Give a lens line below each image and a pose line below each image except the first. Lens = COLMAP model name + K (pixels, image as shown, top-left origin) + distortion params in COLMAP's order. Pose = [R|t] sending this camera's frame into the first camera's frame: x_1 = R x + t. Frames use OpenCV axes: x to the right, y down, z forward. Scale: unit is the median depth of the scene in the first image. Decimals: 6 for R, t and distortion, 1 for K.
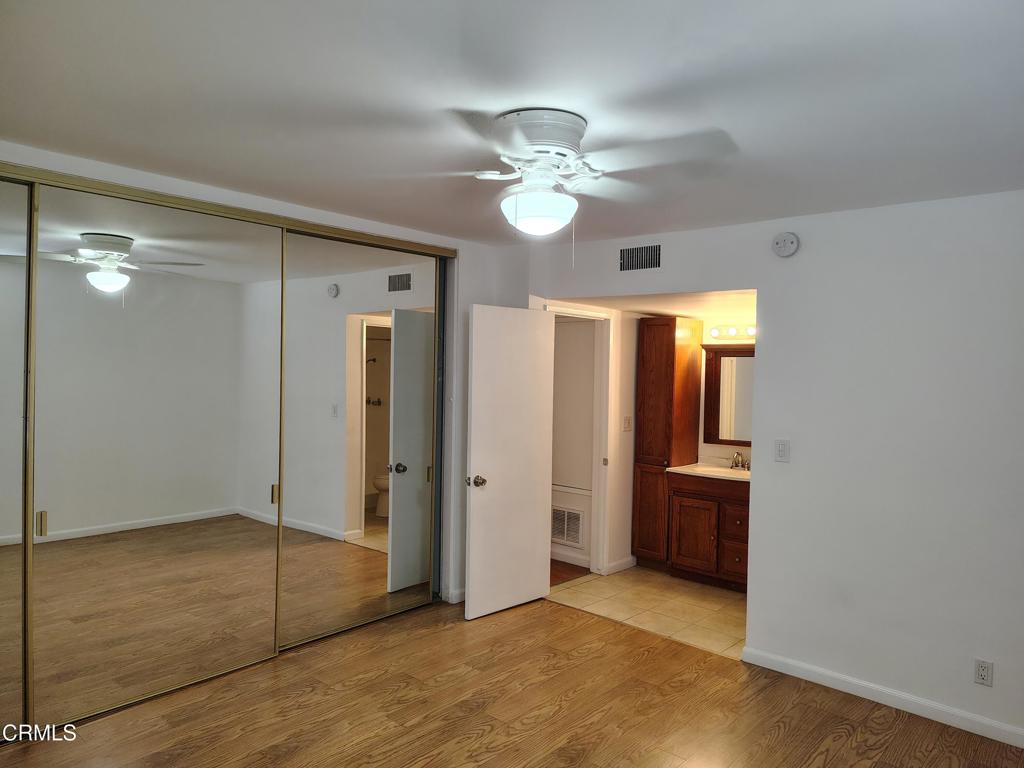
lens RADIAL K [[707.6, 0, 504.6], [0, 707.6, 384.3], [0, 0, 1]] dist [0.070634, -0.089764]
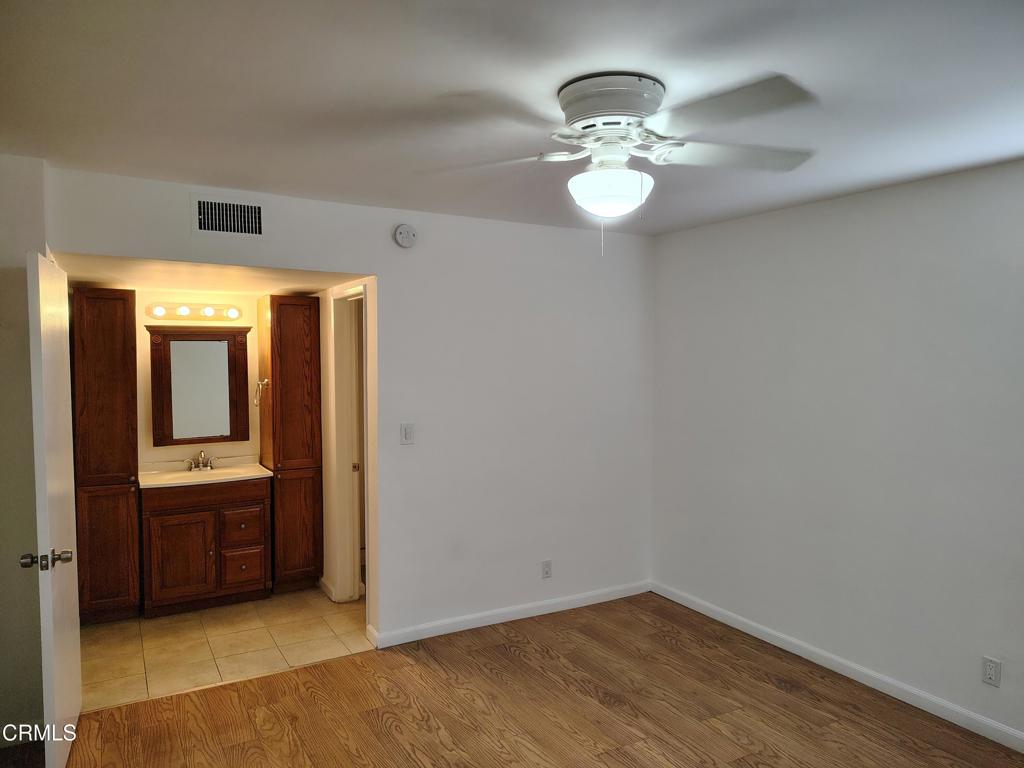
lens RADIAL K [[707.6, 0, 504.6], [0, 707.6, 384.3], [0, 0, 1]] dist [0.070634, -0.089764]
pose [[0.324757, -0.066217, 0.943477, -0.403037], [0.037997, 0.997654, 0.056940, -0.022837], [-0.945034, 0.017358, 0.326511, 0.391162]]
